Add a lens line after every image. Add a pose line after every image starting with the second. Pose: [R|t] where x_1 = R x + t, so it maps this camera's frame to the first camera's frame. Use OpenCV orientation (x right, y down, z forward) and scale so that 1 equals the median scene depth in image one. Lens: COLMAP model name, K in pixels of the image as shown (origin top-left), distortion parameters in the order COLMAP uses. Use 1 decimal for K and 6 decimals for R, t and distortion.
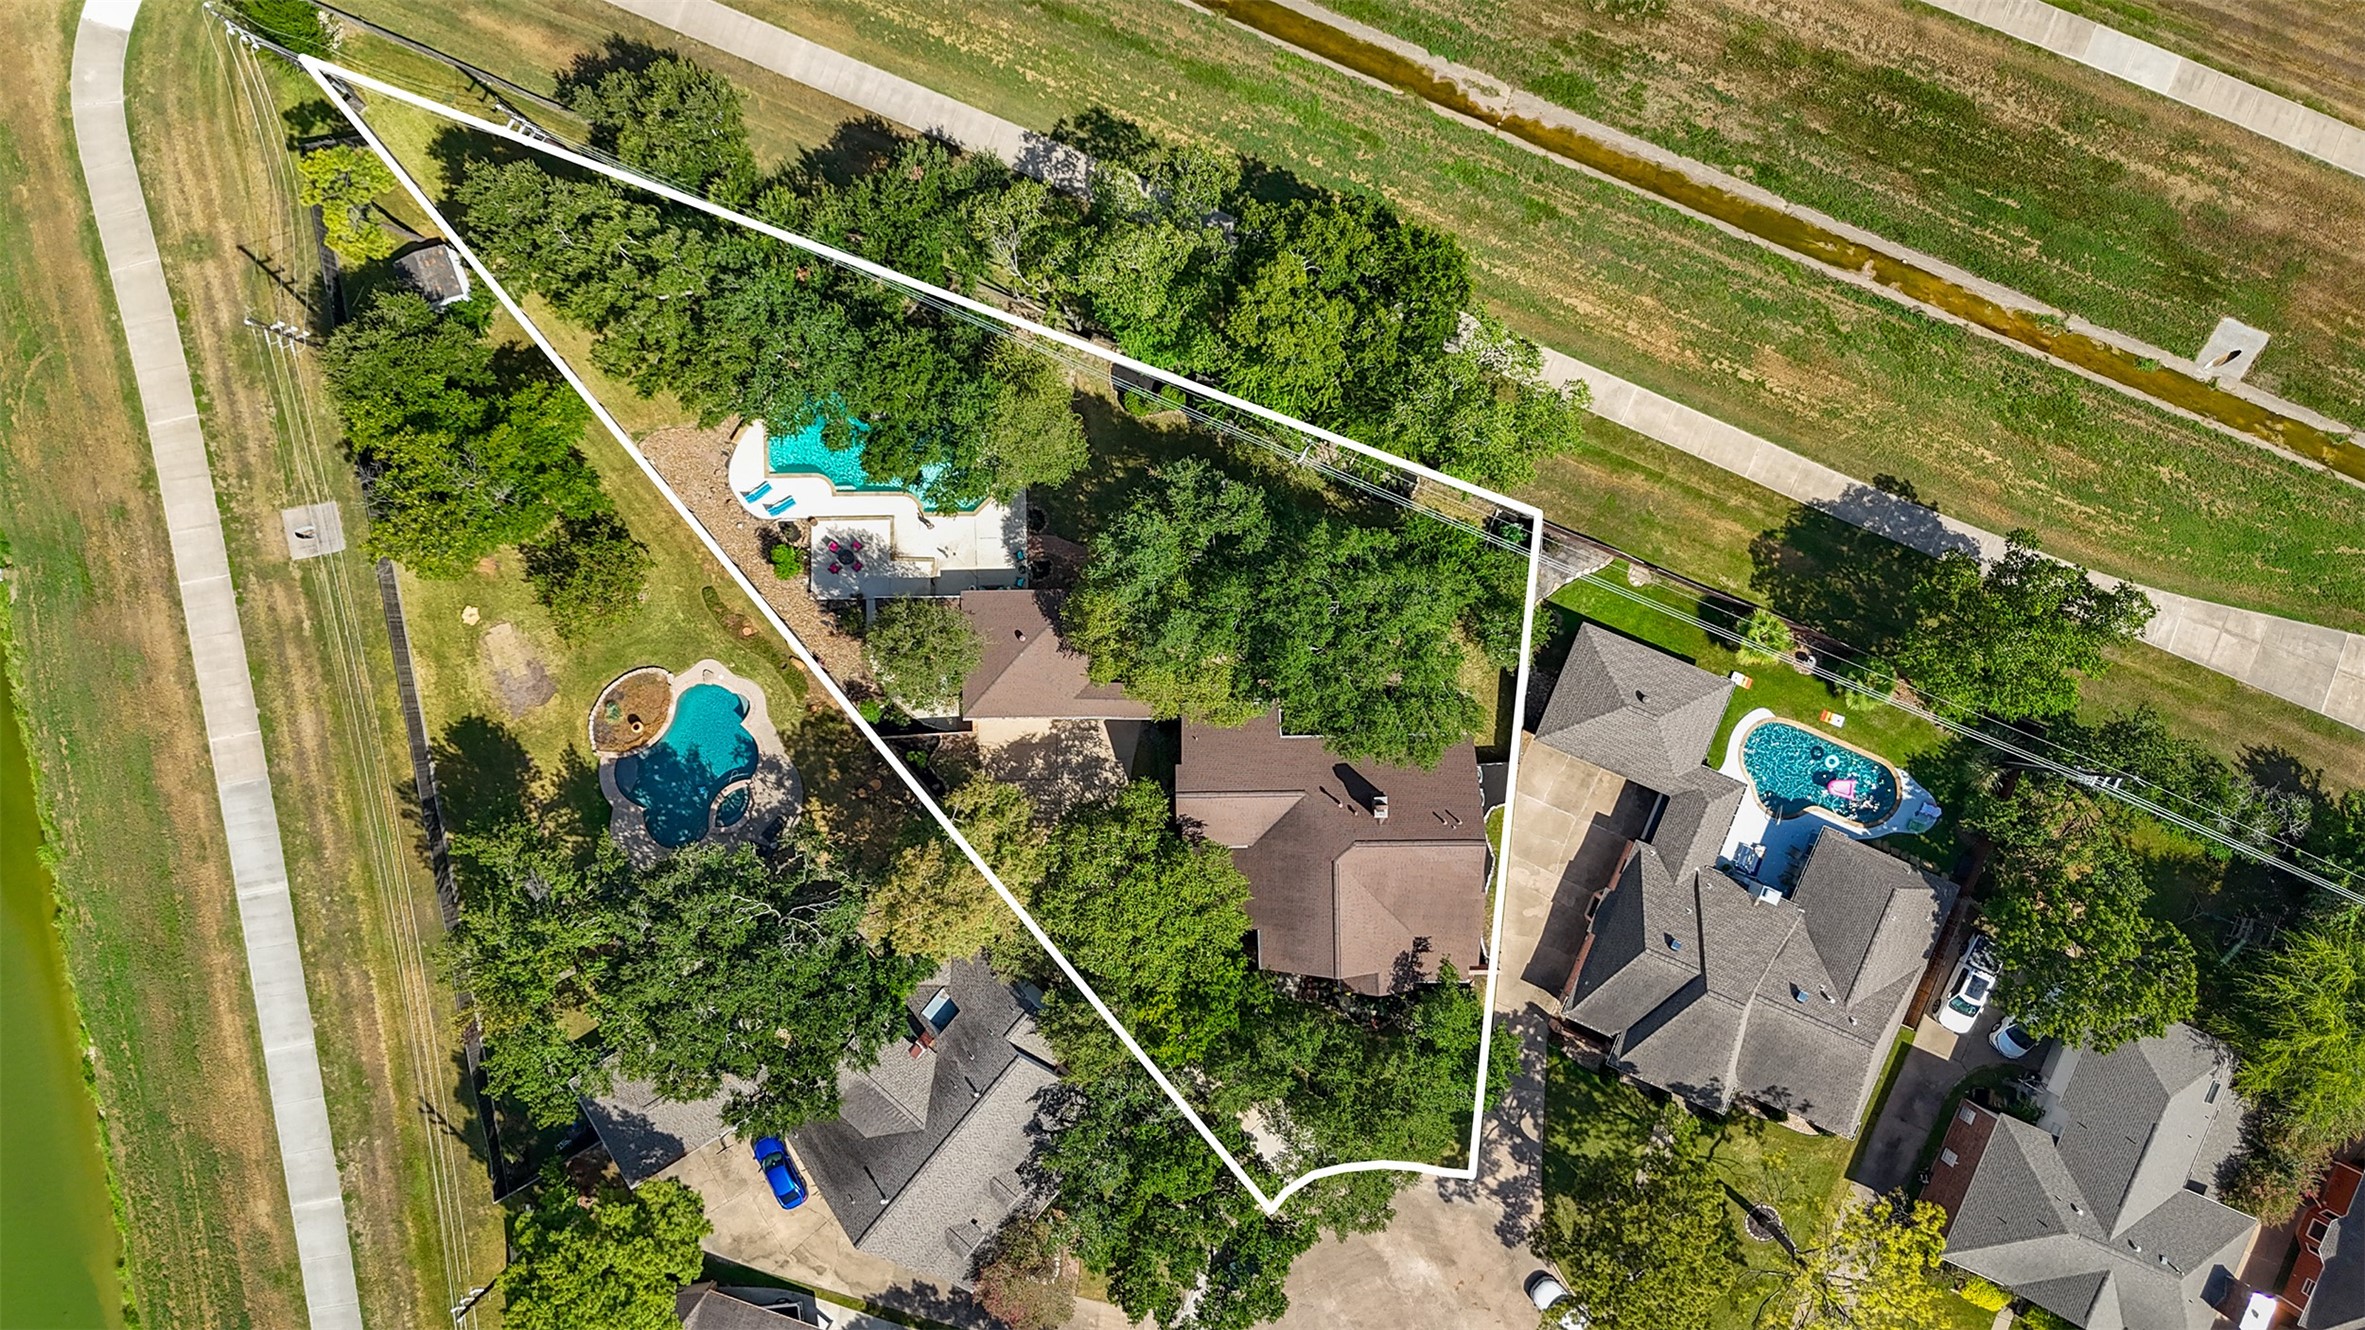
lens RADIAL K [[1721.0, 0, 1196.5], [0, 1721.0, 676.6], [0, 0, 1]] dist [0.067369, -0.042400]
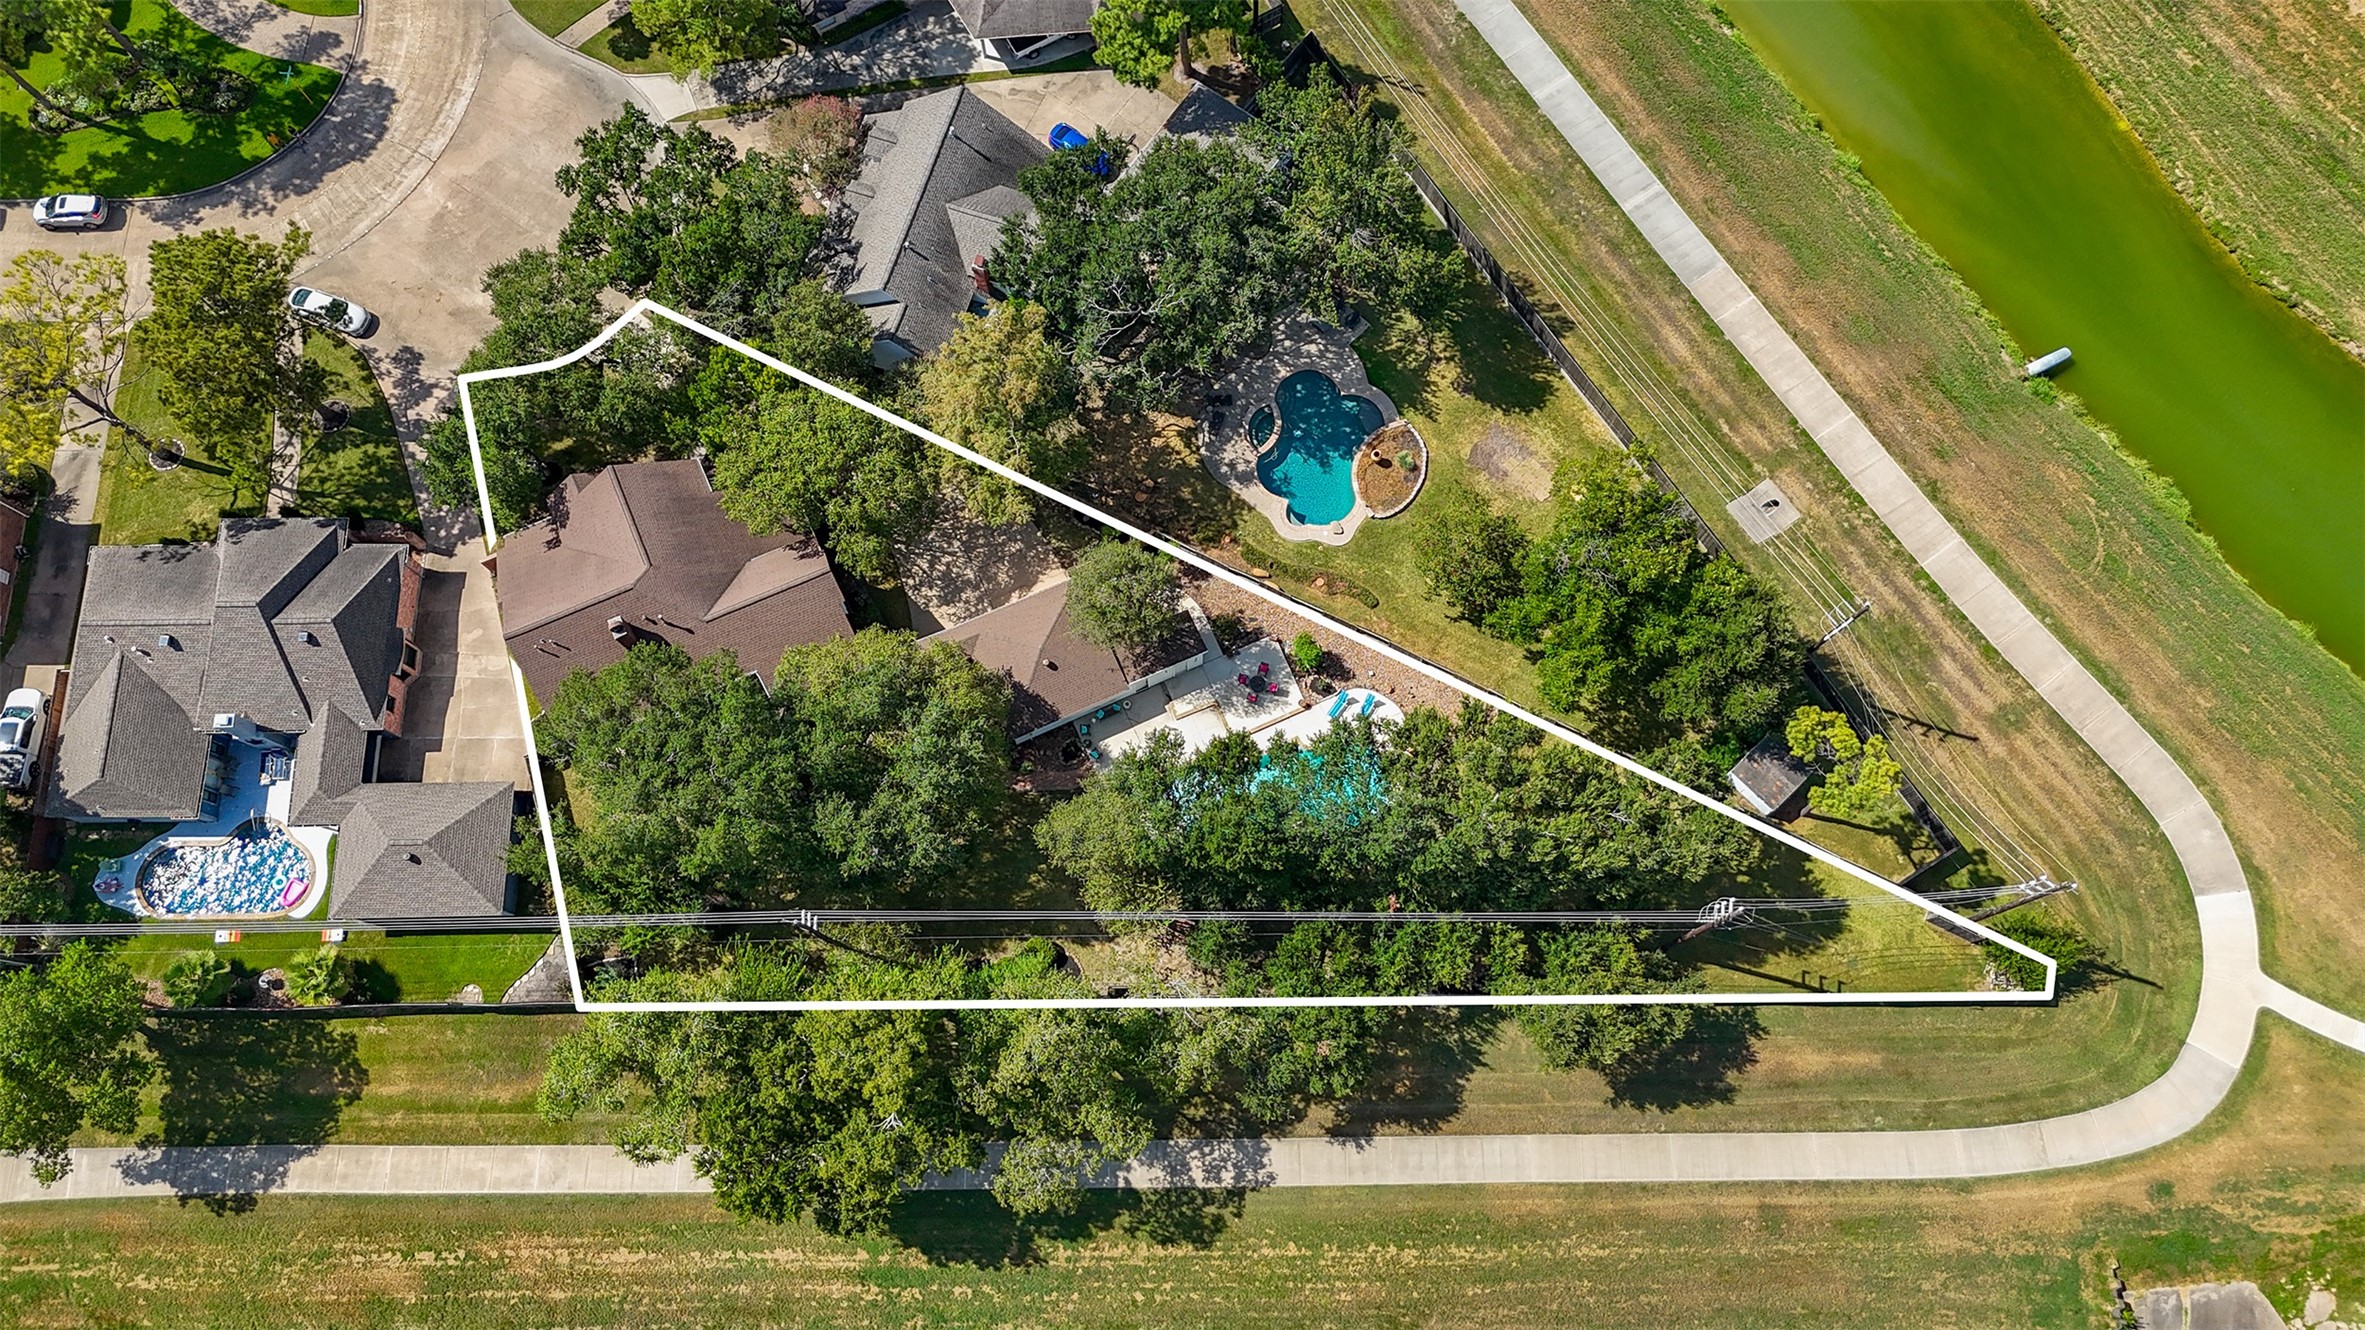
lens RADIAL K [[1721.0, 0, 1178.0], [0, 1721.0, 672.3], [0, 0, 1]] dist [0.067369, -0.042400]
pose [[-0.918813, 0.387883, -0.072999, -0.092815], [-0.393382, -0.884905, 0.249386, -0.284944], [0.032135, 0.257855, 0.965649, 0.059543]]
